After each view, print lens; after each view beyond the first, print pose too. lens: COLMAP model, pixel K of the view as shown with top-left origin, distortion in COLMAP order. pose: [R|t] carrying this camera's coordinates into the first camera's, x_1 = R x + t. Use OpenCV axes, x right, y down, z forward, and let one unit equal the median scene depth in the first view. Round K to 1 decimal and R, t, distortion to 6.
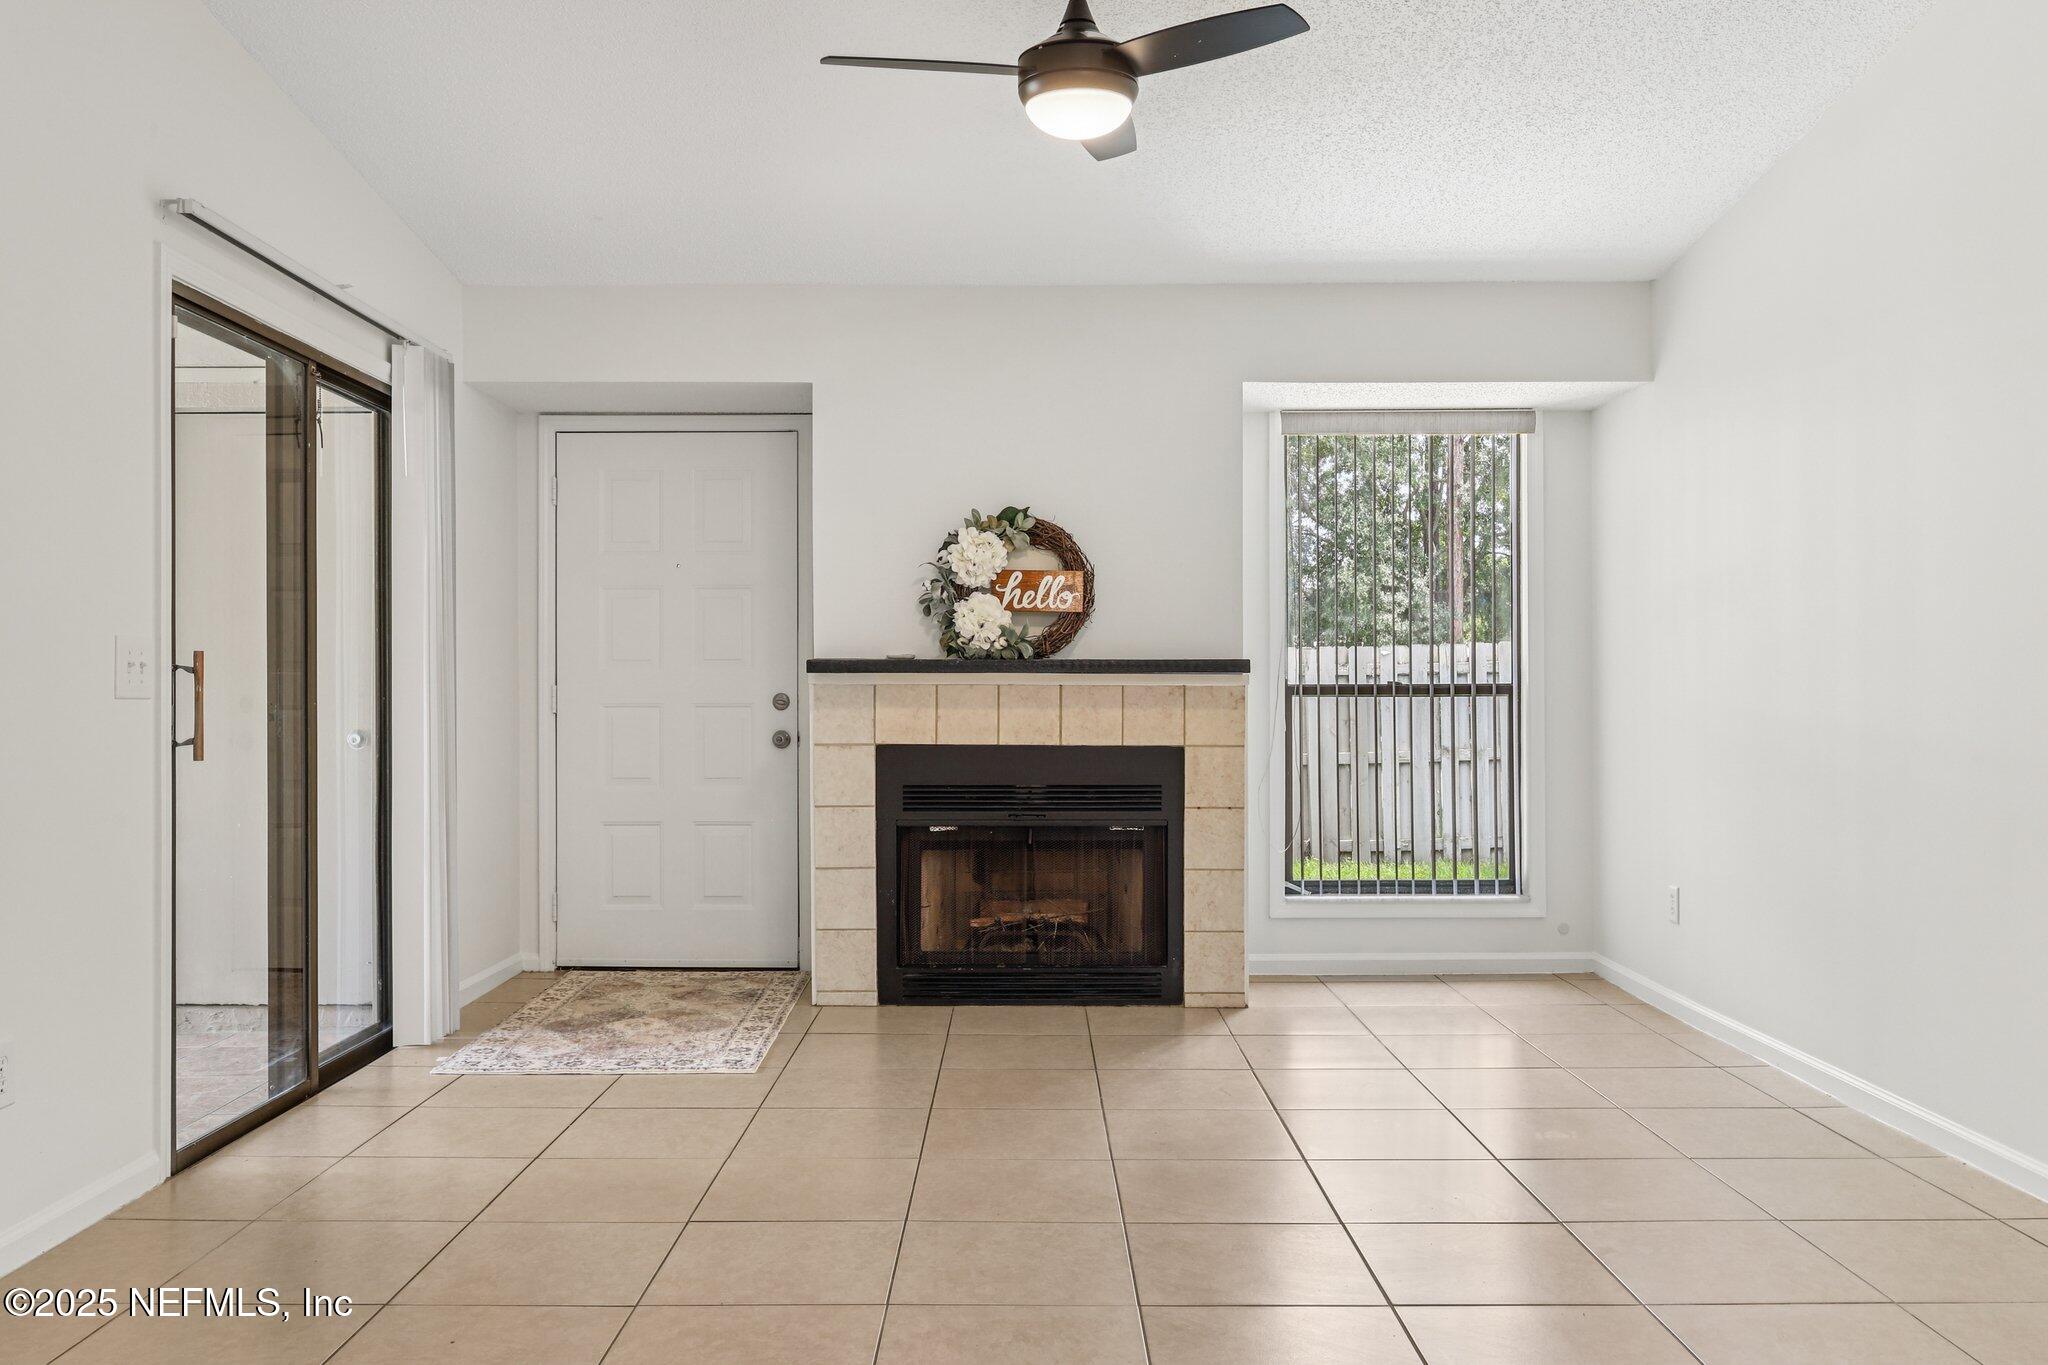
lens RADIAL K [[1633.3, 0, 1031.2], [0, 1633.3, 721.7], [0, 0, 1]] dist [0.128638, 0.000521]
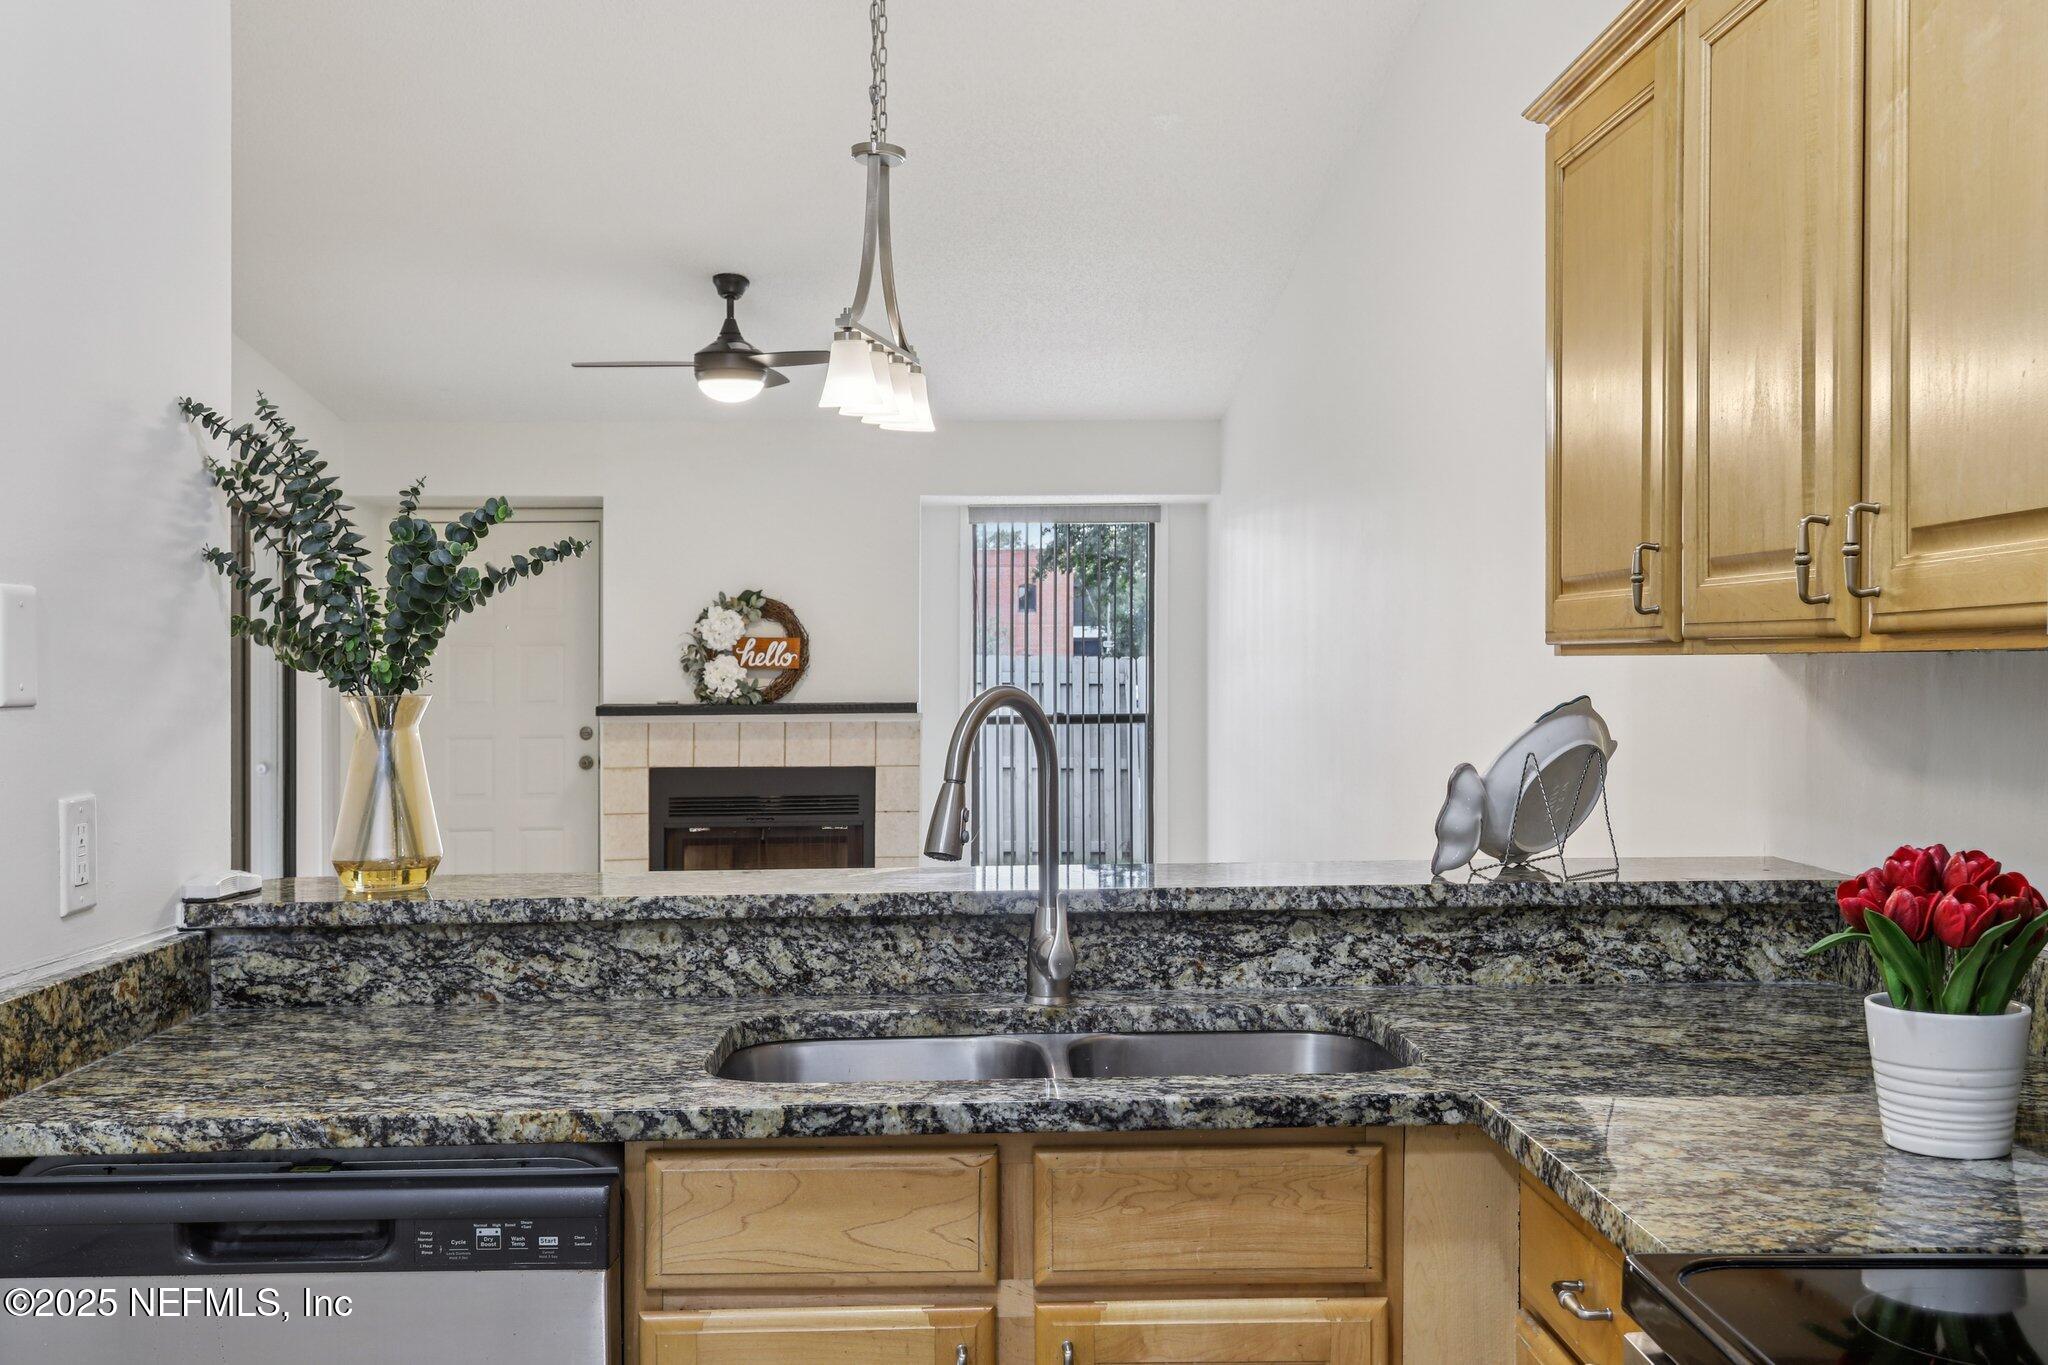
lens RADIAL K [[1993.9, 0, 1024.0], [0, 1993.9, 682.5], [0, 0, 1]] dist [0.073757, -0.112400]
pose [[0.999824, -0.011837, 0.014557, 0.192037], [0.011998, 0.999867, -0.011010, -0.034729], [-0.014424, 0.011183, 0.999833, -0.655050]]
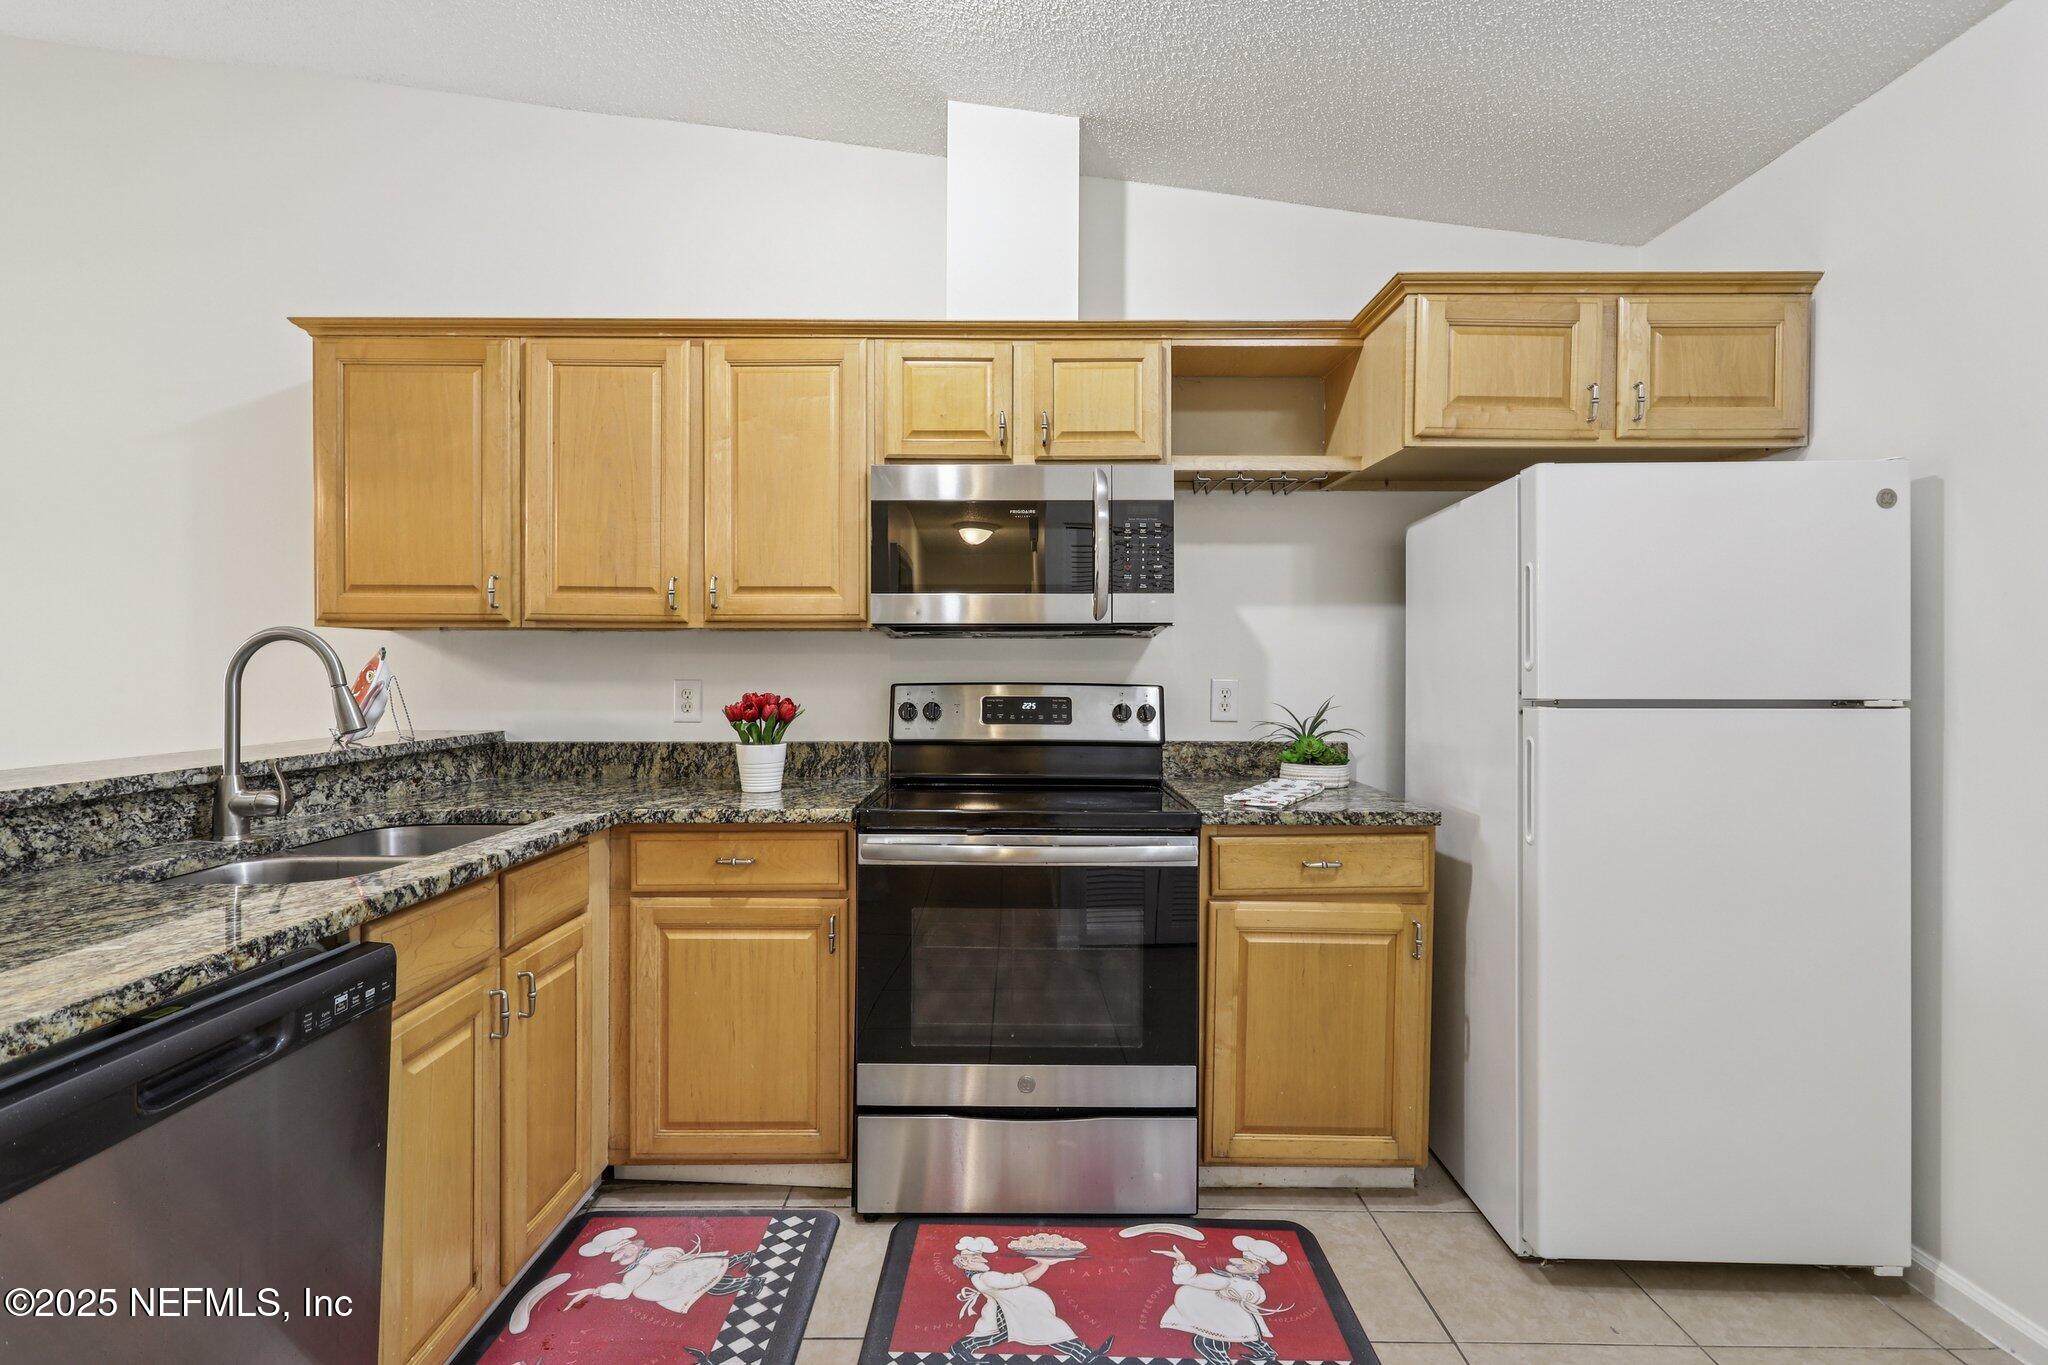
lens RADIAL K [[985.3, 0, 1024.0], [0, 985.3, 682.5], [0, 0, 1]] dist [-0.003699, 0.000347]
pose [[0.000100, -0.011538, 0.999933, -0.133722], [0.017401, 0.999782, 0.011534, -0.018805], [-0.999849, 0.017399, 0.000300, -0.464815]]
